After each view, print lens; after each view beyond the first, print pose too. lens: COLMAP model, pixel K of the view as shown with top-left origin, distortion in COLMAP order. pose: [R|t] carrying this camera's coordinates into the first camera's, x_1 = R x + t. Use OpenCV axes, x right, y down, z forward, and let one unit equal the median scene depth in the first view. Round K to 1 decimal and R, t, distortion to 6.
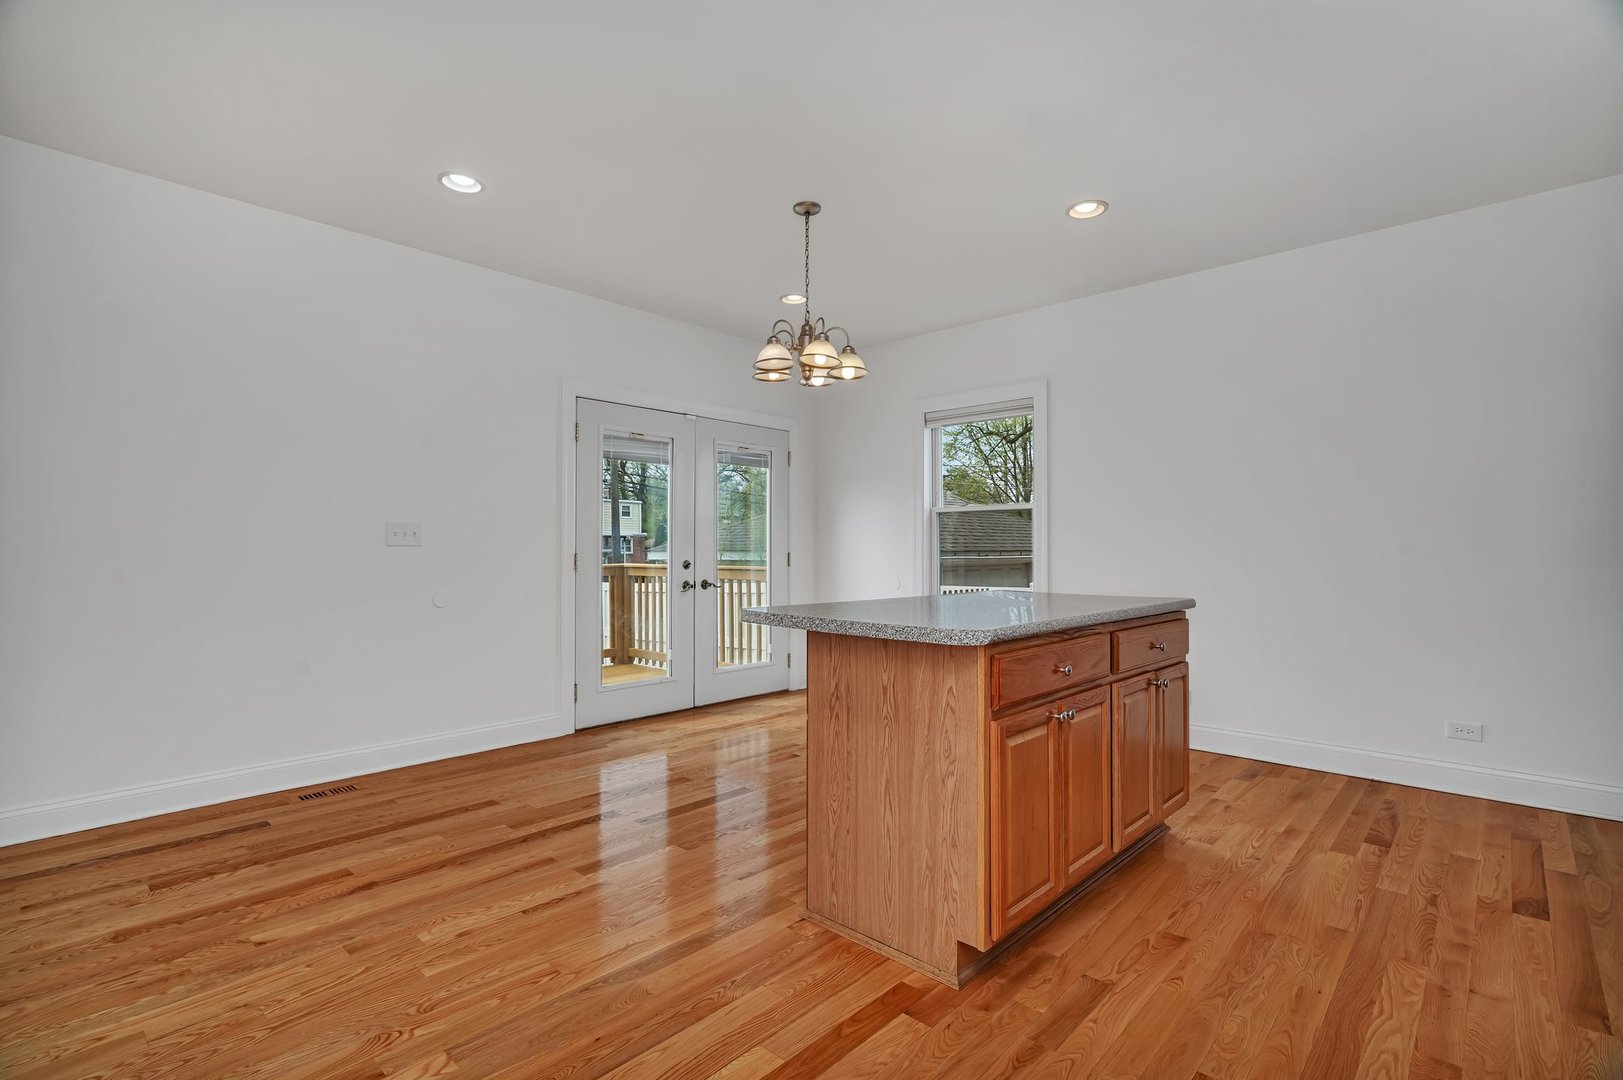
lens RADIAL K [[743.2, 0, 807.3], [0, 743.2, 549.0], [0, 0, 1]] dist [0.001536, 0.000860]
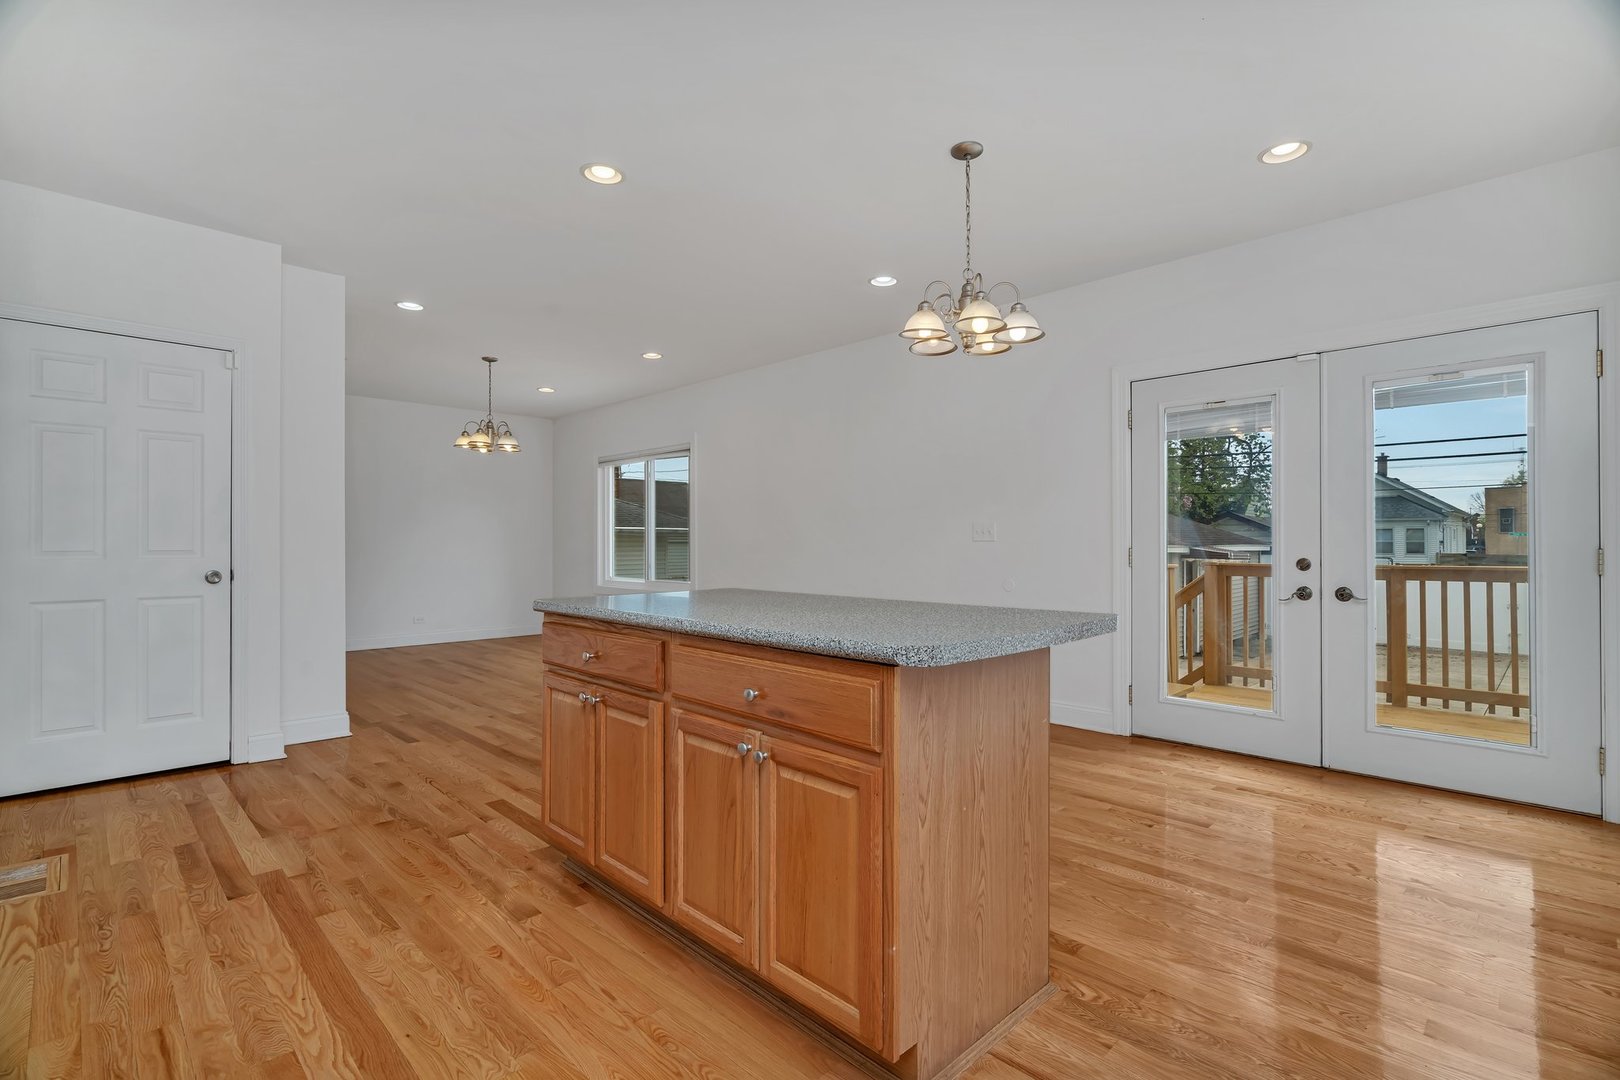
lens RADIAL K [[741.8, 0, 806.0], [0, 741.8, 538.7], [0, 0, 1]] dist [0.001536, 0.000860]
pose [[-0.034090, -0.012714, -0.999338, 0.754782], [0.001725, 0.999917, -0.012781, 0.006676], [0.999417, -0.002160, -0.034065, 0.725911]]
